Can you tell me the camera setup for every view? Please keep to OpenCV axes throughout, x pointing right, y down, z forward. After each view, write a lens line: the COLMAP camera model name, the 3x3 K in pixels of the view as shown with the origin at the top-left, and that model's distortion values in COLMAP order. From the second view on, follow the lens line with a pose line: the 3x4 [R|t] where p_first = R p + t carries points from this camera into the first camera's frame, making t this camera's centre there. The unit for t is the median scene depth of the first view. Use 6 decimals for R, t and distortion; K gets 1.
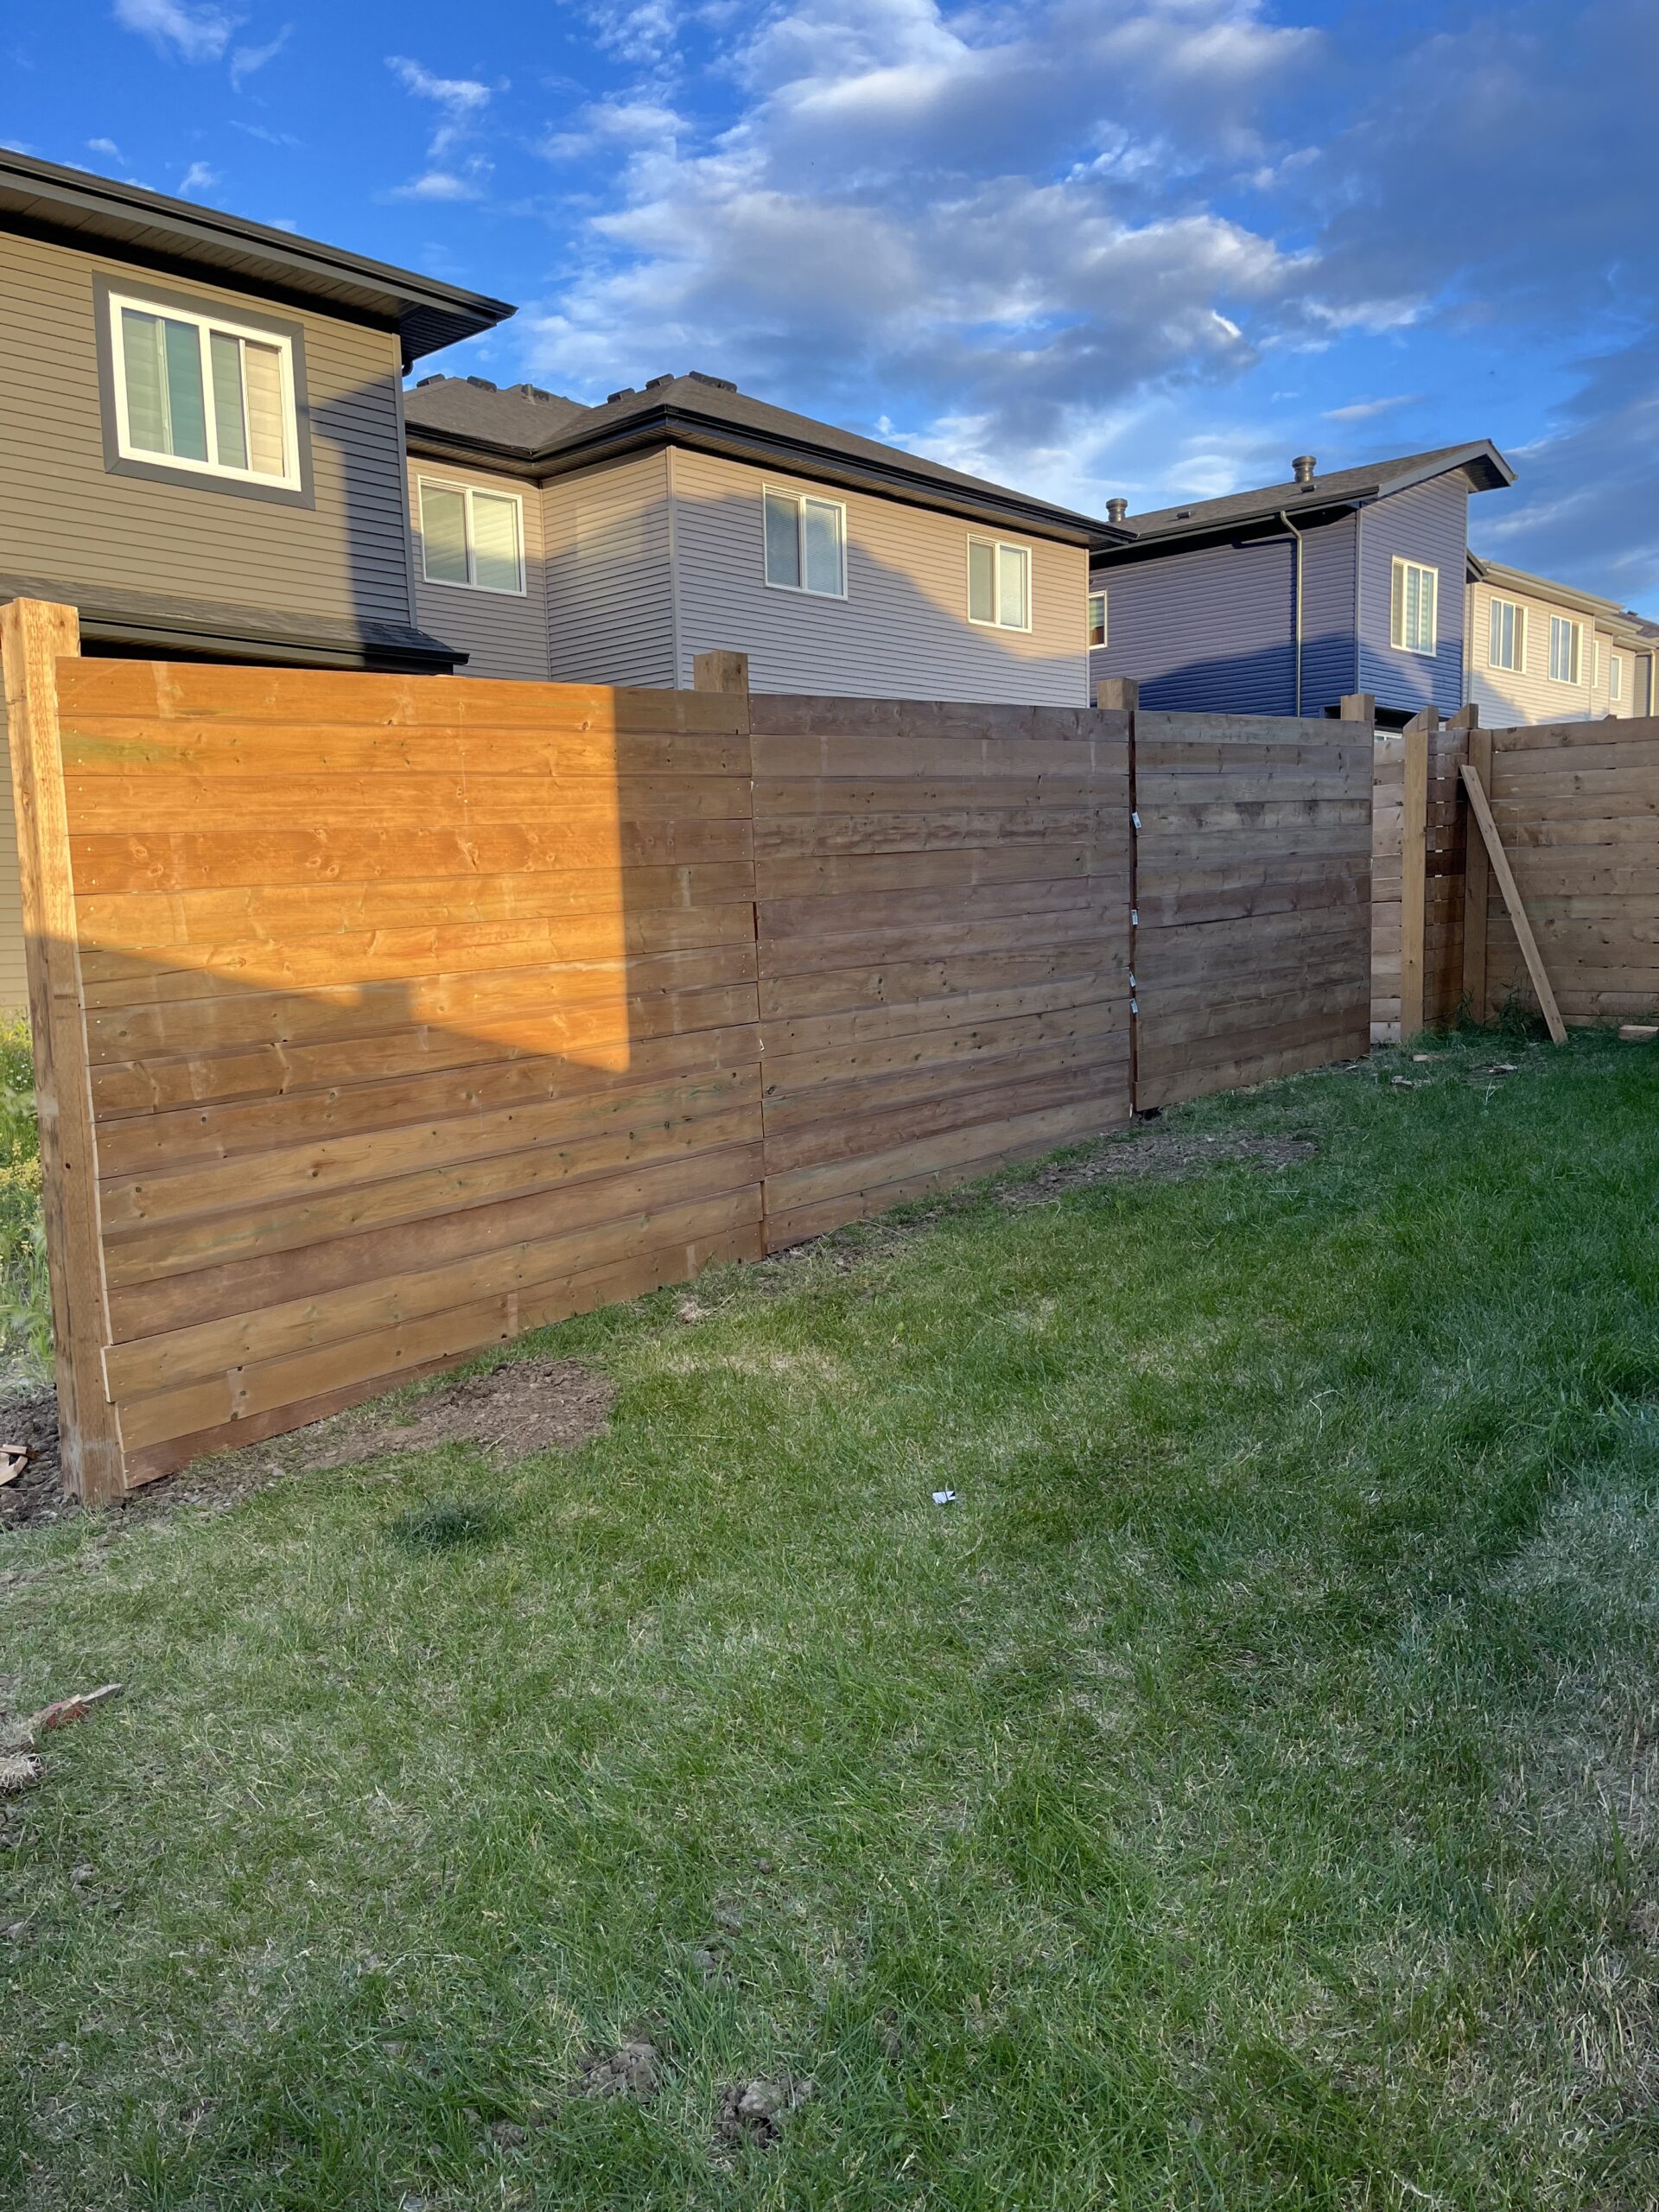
lens RADIAL K [[1654.5, 0, 829.5], [0, 1654.5, 1106.0], [0, 0, 1]] dist [0.004015, 0.001487]
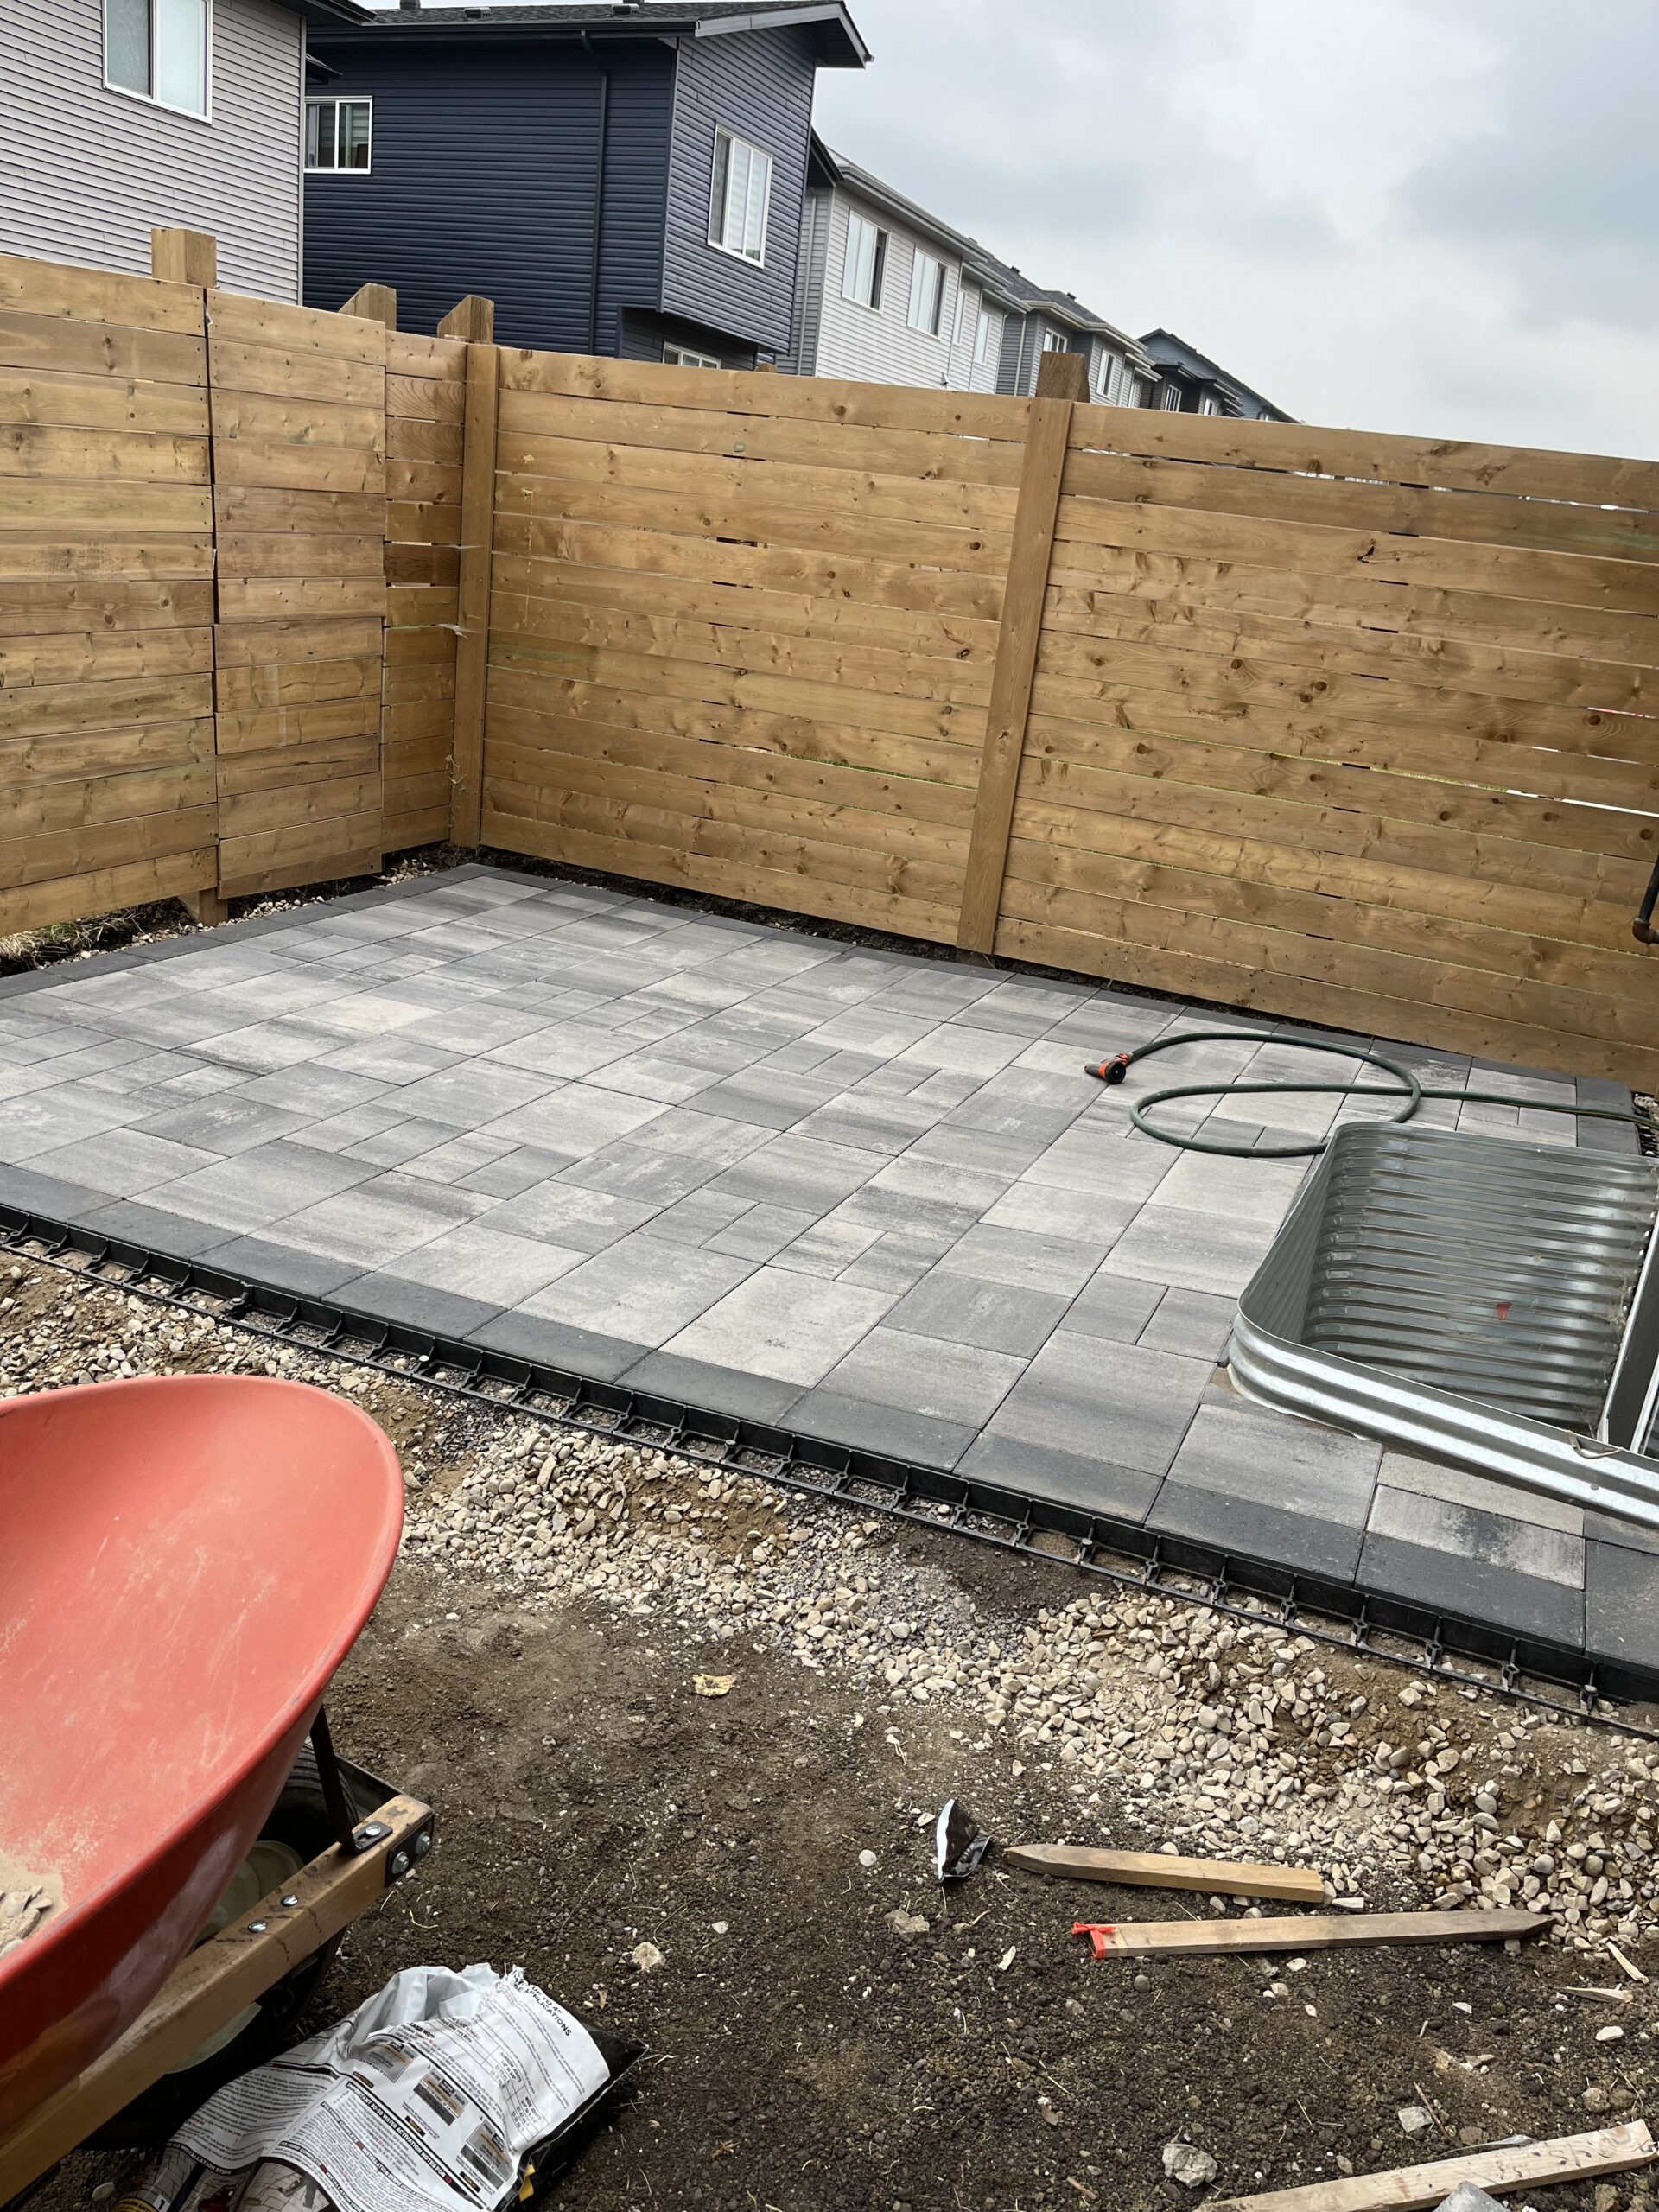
lens RADIAL K [[1654.5, 0, 829.5], [0, 1654.5, 1106.0], [0, 0, 1]] dist [0.004015, 0.001487]
pose [[0.934870, 0.018737, 0.354496, 0.308324], [-0.097885, 0.973499, 0.206686, -0.095091], [-0.341228, -0.227925, 0.911929, 0.340496]]
